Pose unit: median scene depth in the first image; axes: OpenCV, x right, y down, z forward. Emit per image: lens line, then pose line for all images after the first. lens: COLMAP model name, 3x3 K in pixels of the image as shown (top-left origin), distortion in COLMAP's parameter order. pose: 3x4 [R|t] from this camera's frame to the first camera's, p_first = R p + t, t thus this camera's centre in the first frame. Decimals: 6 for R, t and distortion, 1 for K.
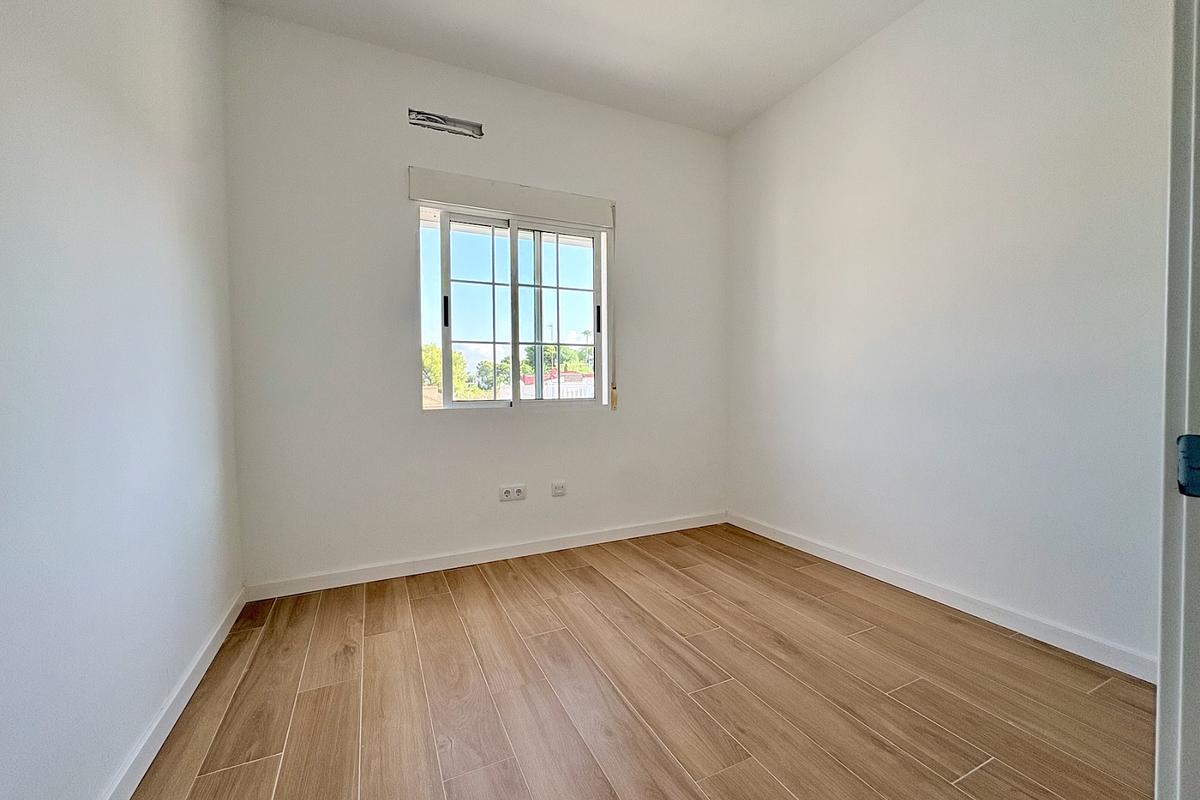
lens RADIAL K [[477.6, 0, 597.5], [0, 477.6, 392.2], [0, 0, 1]] dist [-0.001129, 0.000435]
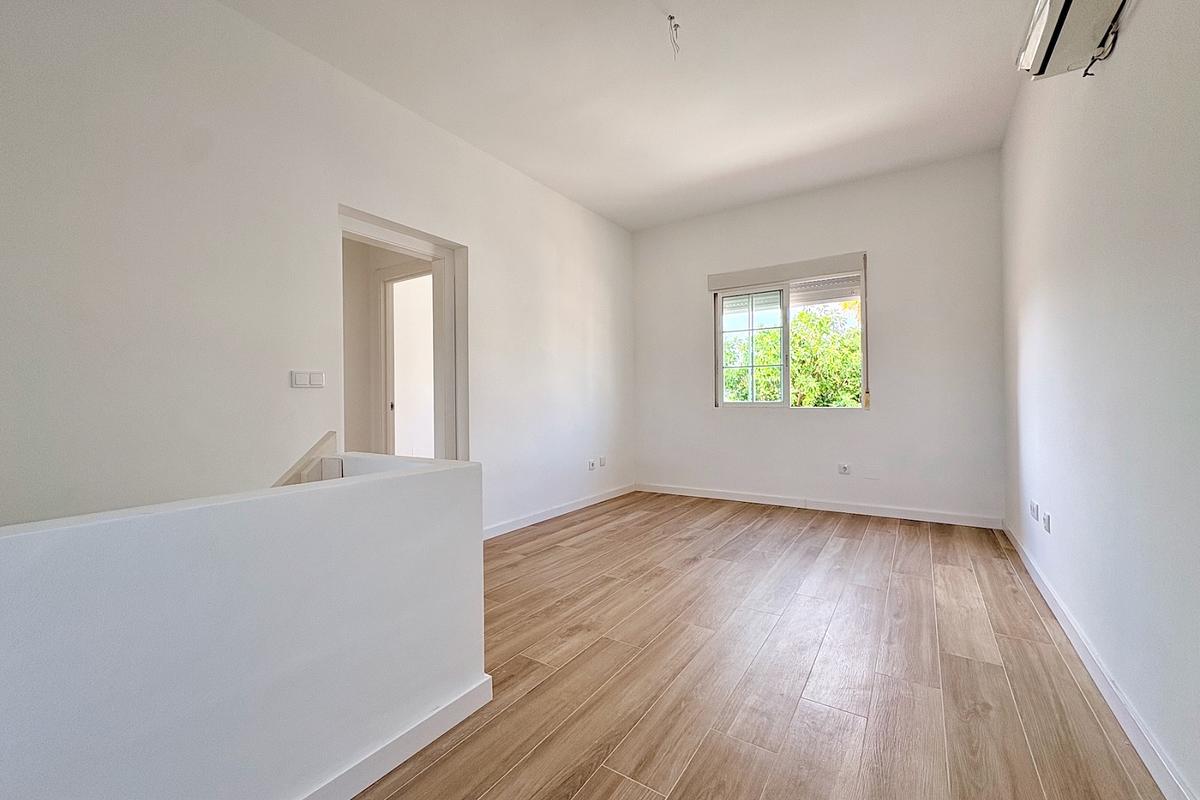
lens RADIAL K [[477.6, 0, 600.8], [0, 477.6, 401.0], [0, 0, 1]] dist [-0.001129, 0.000435]
pose [[0.514537, 0.012336, -0.857379, 1.025160], [0.001674, 0.999880, 0.015390, -0.000103], [0.857466, -0.009354, 0.514455, -0.428831]]
